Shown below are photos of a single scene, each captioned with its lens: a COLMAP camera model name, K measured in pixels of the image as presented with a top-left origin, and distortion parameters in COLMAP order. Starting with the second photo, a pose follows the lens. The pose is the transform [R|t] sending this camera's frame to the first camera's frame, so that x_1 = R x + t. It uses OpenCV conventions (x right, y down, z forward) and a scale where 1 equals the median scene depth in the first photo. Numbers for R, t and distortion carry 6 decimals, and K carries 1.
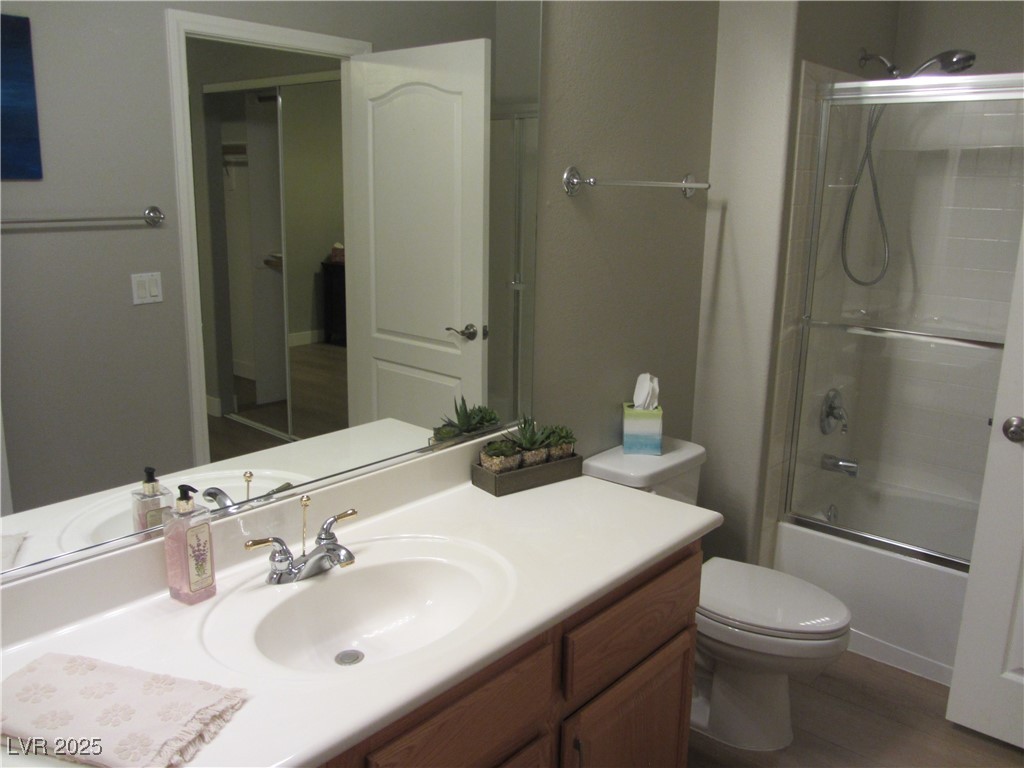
lens RADIAL K [[844.5, 0, 511.7], [0, 844.5, 380.4], [0, 0, 1]] dist [-0.042004, 0.012211]
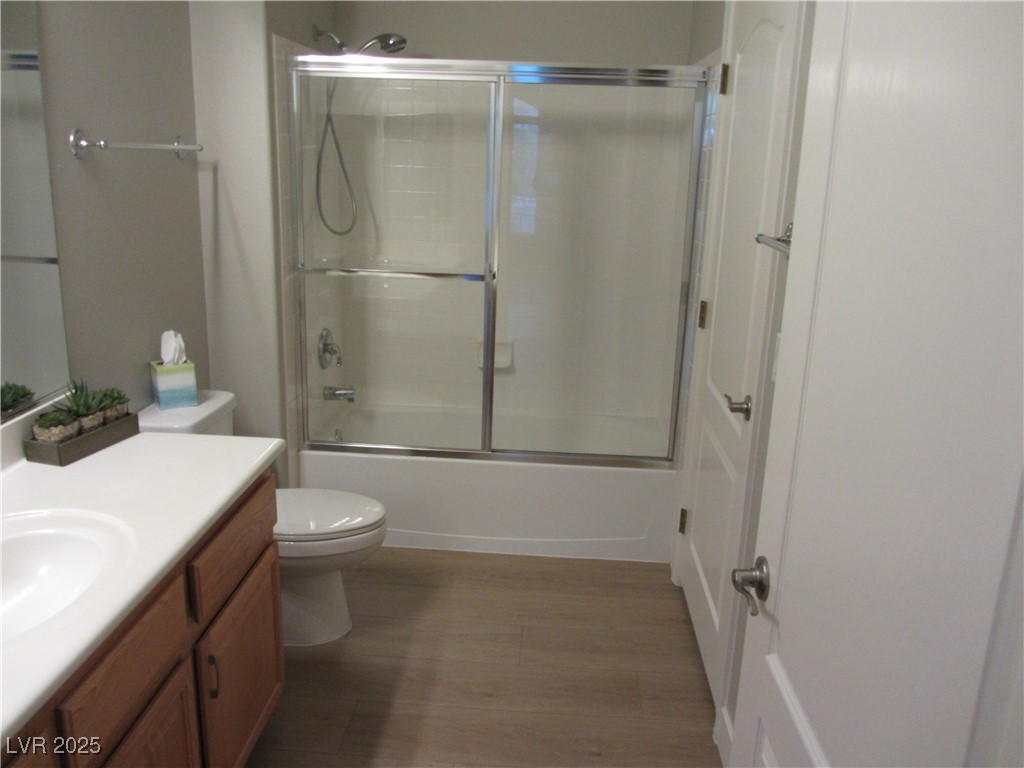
lens RADIAL K [[844.5, 0, 511.7], [0, 844.5, 380.4], [0, 0, 1]] dist [-0.042004, 0.012211]
pose [[0.790320, -0.149088, 0.594279, -0.150502], [0.119309, 0.988824, 0.089401, 0.011803], [-0.600966, 0.000248, 0.799275, -0.088942]]
